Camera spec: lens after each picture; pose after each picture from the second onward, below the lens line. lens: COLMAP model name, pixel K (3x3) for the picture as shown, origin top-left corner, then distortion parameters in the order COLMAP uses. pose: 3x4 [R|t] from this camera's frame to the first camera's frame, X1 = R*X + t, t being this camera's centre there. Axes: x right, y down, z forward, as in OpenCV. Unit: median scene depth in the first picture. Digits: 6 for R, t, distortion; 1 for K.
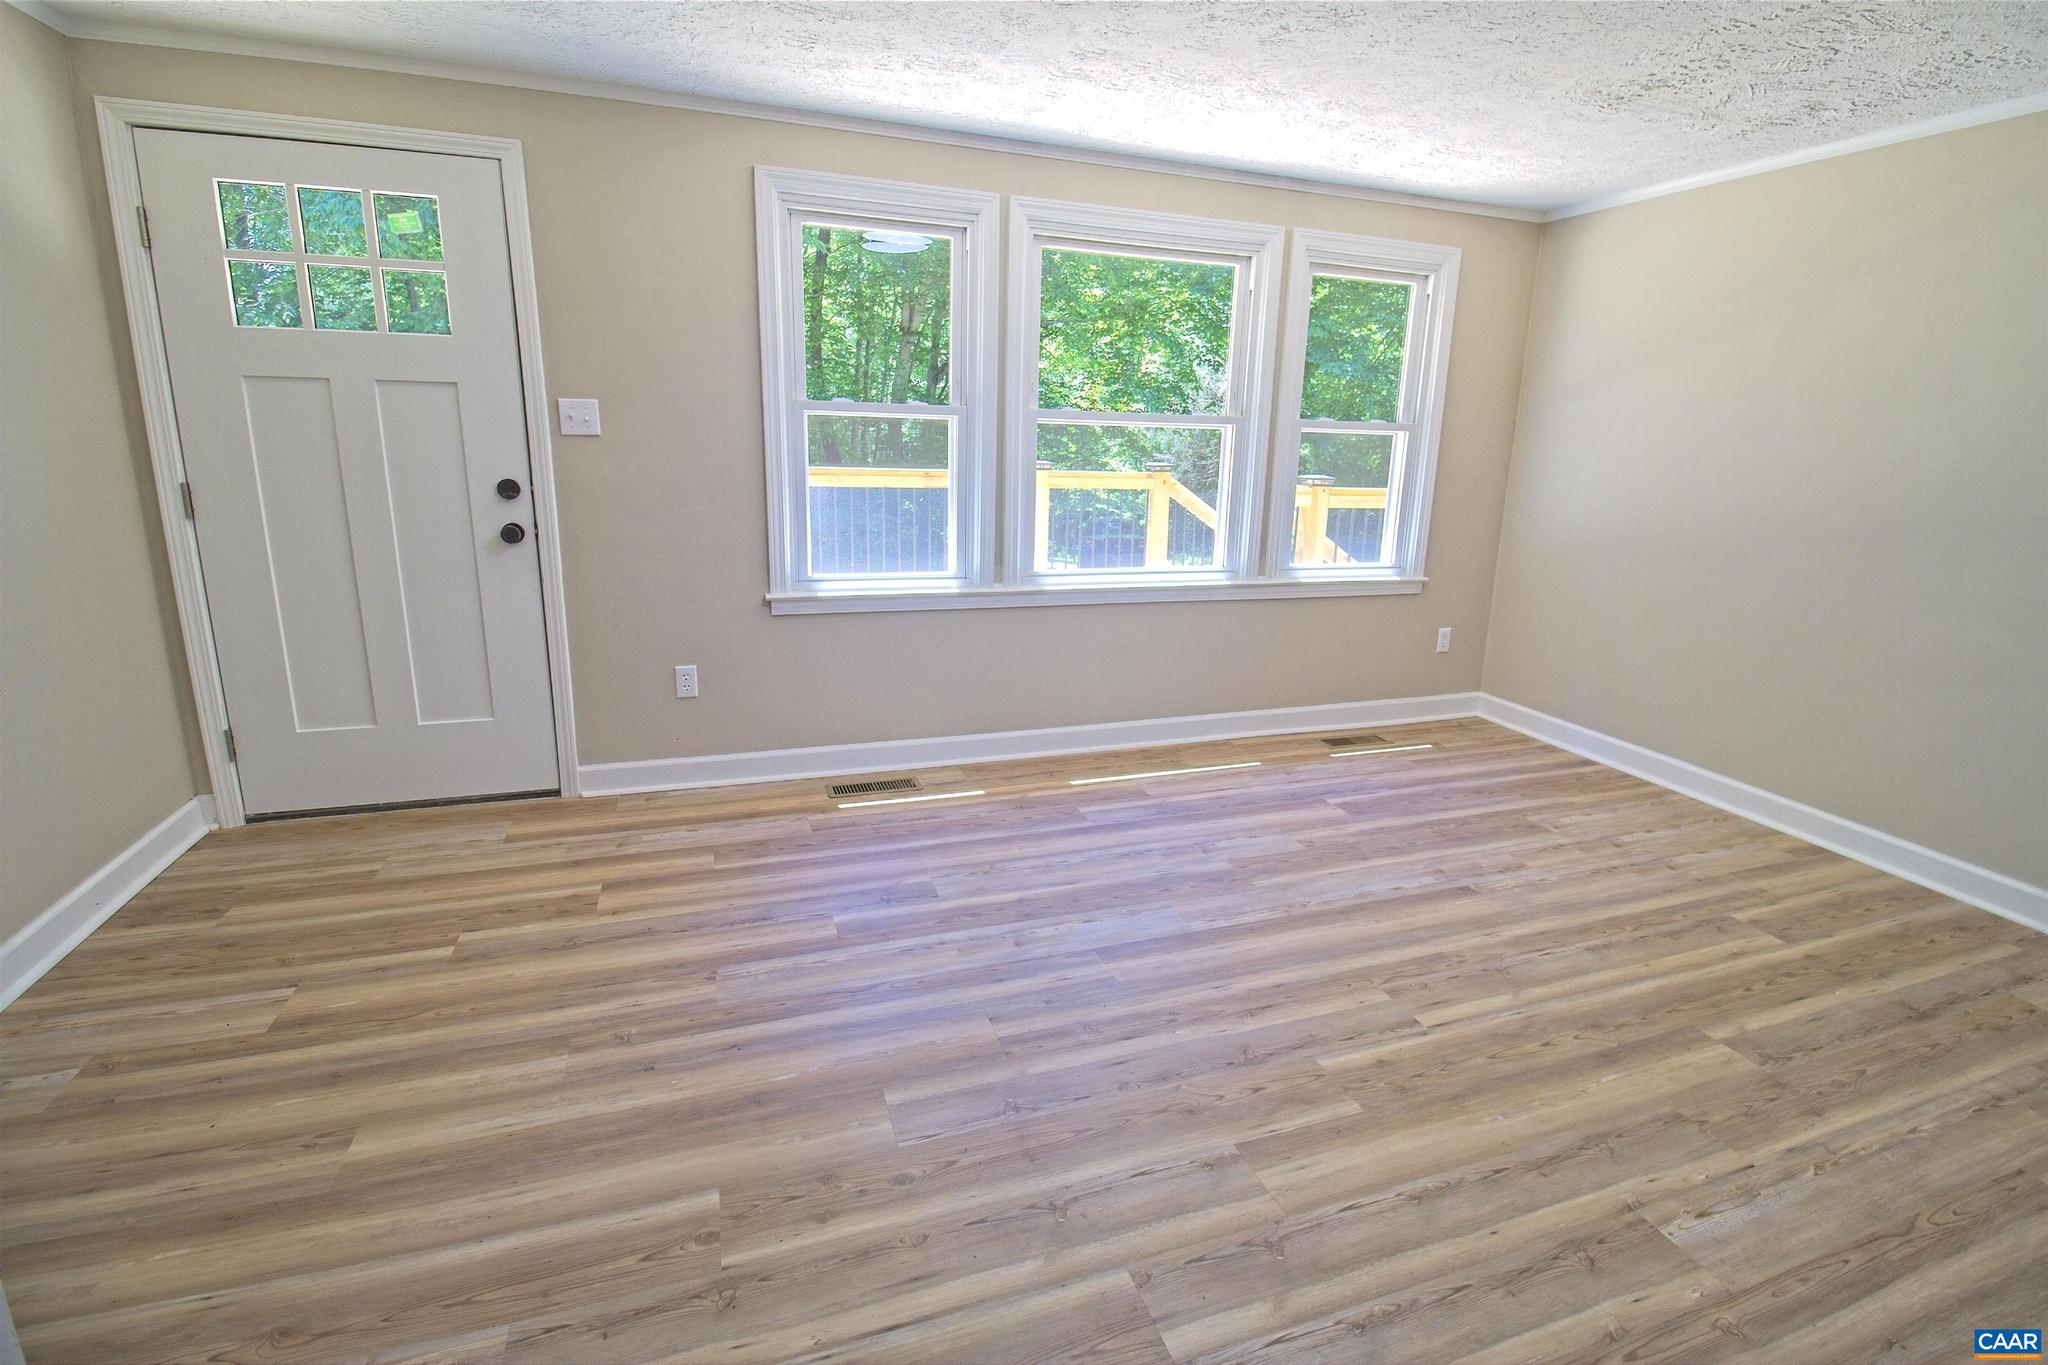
lens RADIAL K [[963.3, 0, 1056.3], [0, 963.3, 657.5], [0, 0, 1]] dist [0.002974, -0.014022]
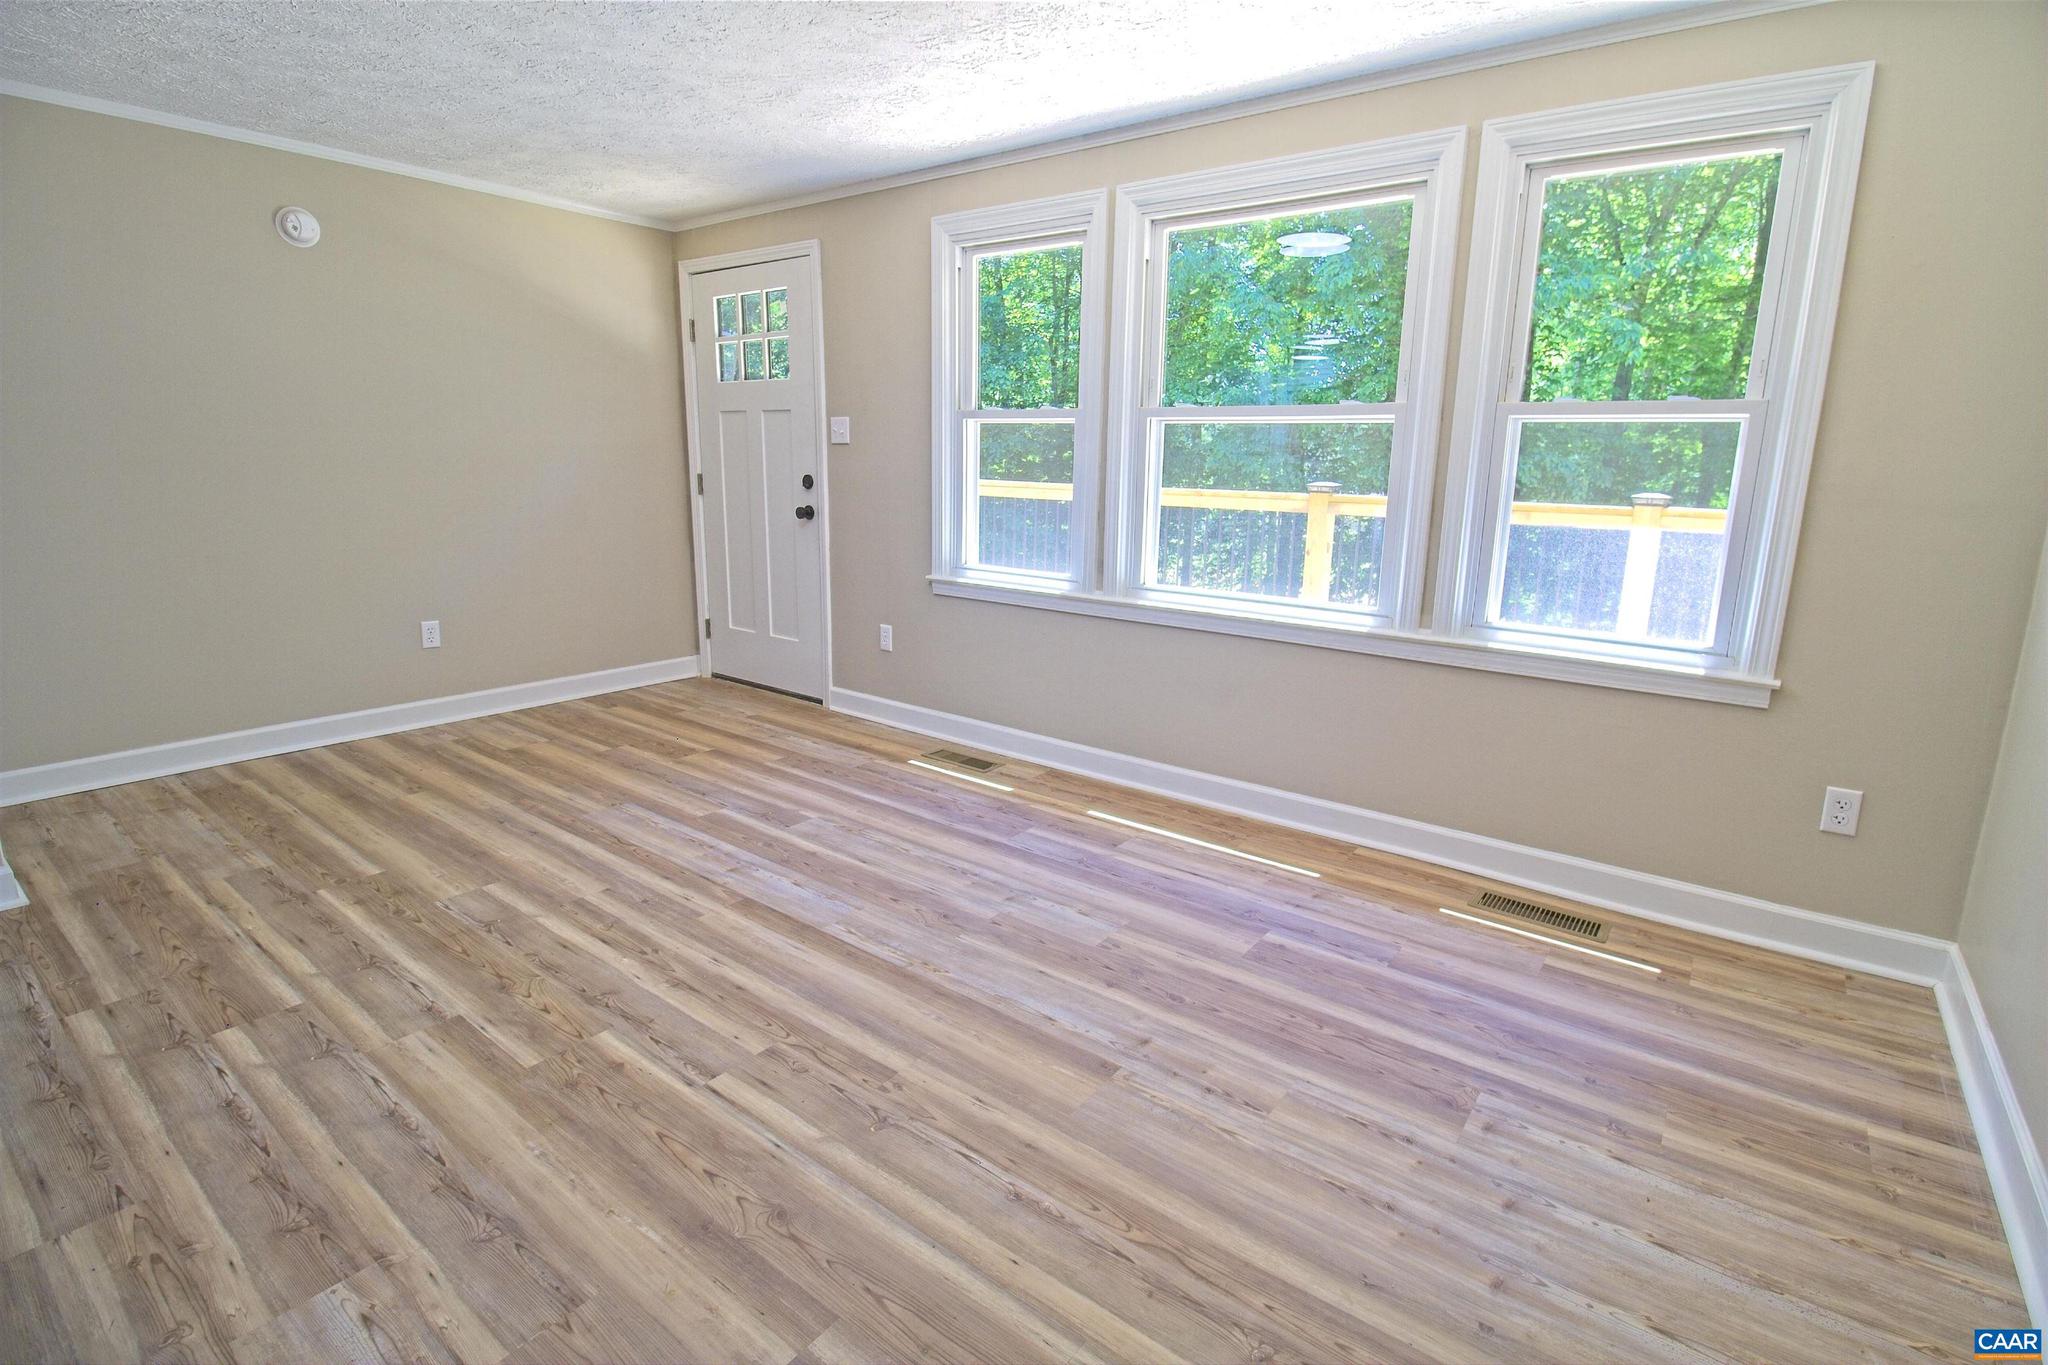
lens RADIAL K [[963.3, 0, 1056.3], [0, 963.3, 657.5], [0, 0, 1]] dist [0.002974, -0.014022]
pose [[0.547261, 0.150754, -0.823273, 0.875684], [-0.196147, 0.979352, 0.048947, -0.061933], [0.813653, 0.134696, 0.565531, 0.530455]]
